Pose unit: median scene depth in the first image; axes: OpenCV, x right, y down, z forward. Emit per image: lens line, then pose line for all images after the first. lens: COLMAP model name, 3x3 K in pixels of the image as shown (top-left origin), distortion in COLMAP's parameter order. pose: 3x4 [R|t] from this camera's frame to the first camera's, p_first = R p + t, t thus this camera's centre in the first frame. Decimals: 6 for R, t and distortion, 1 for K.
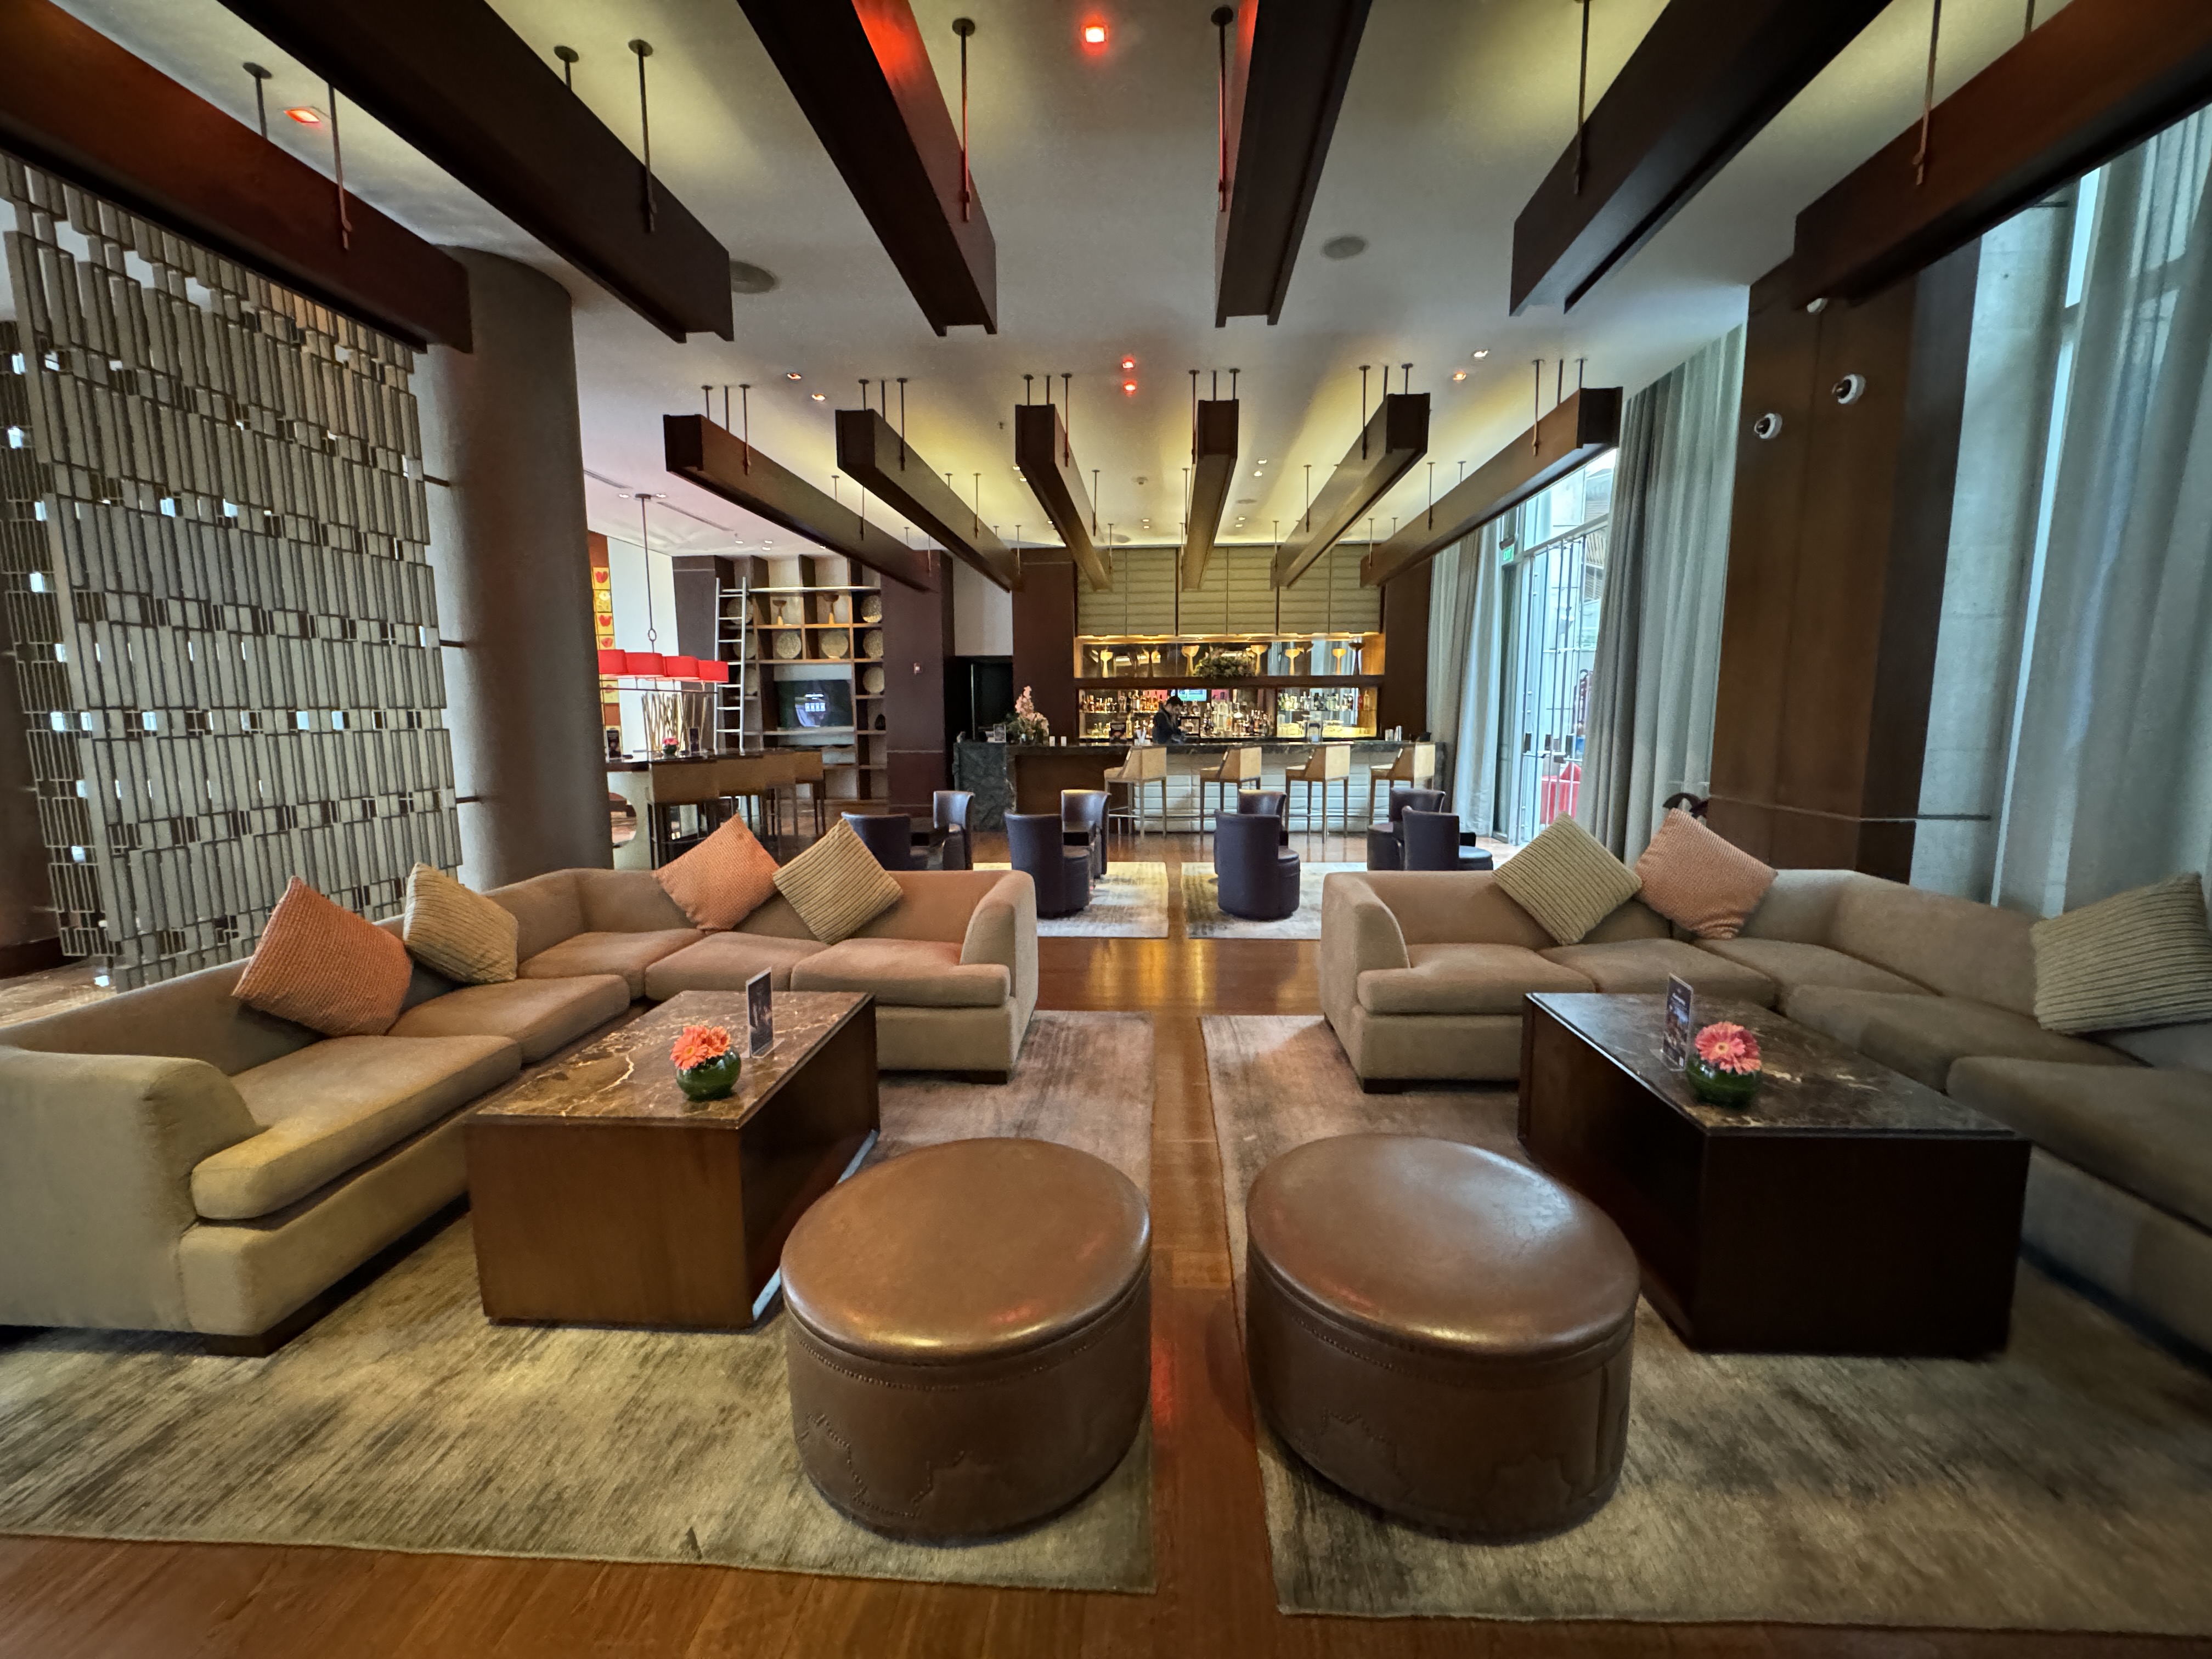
lens RADIAL K [[877.4, 0, 1110.1], [0, 877.4, 832.0], [0, 0, 1]] dist [-0.003124, -0.000062]
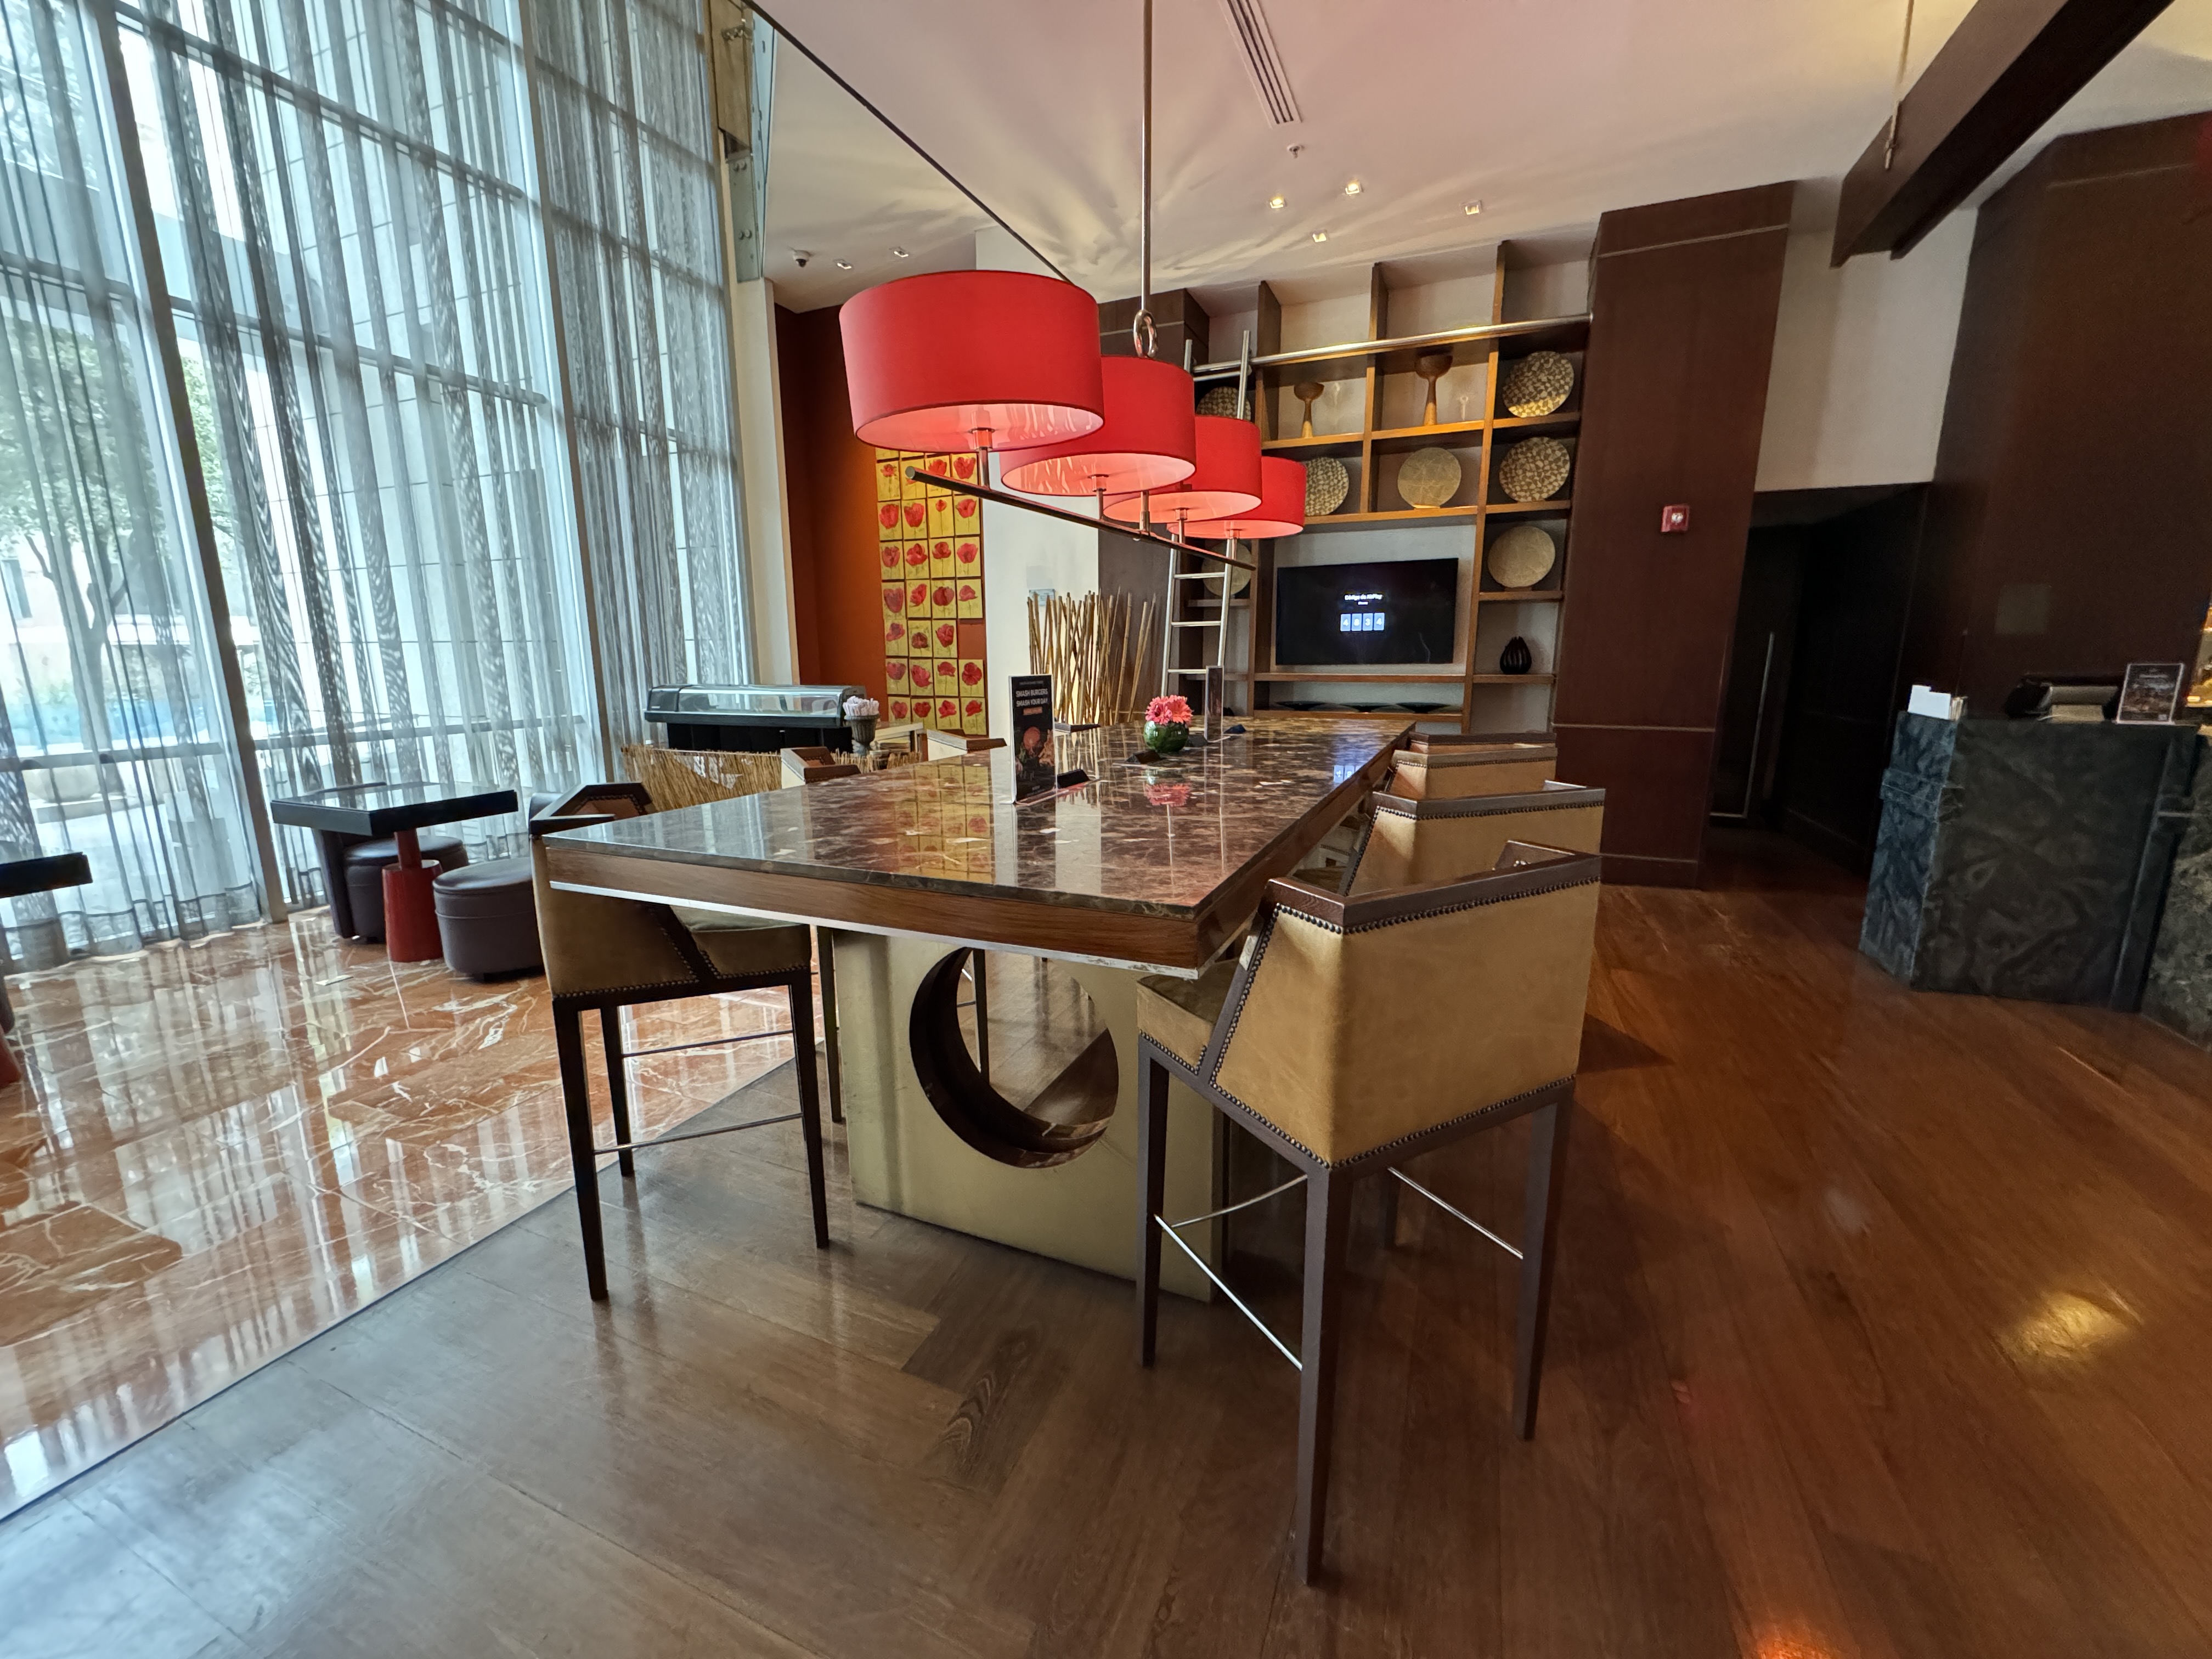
lens RADIAL K [[877.4, 0, 1106.0], [0, 877.4, 831.7], [0, 0, 1]] dist [-0.003124, -0.000062]
pose [[0.942084, 0.070230, -0.327943, -0.311446], [-0.047292, 0.995877, 0.077415, -0.062091], [0.332027, -0.057422, 0.941520, 0.521757]]
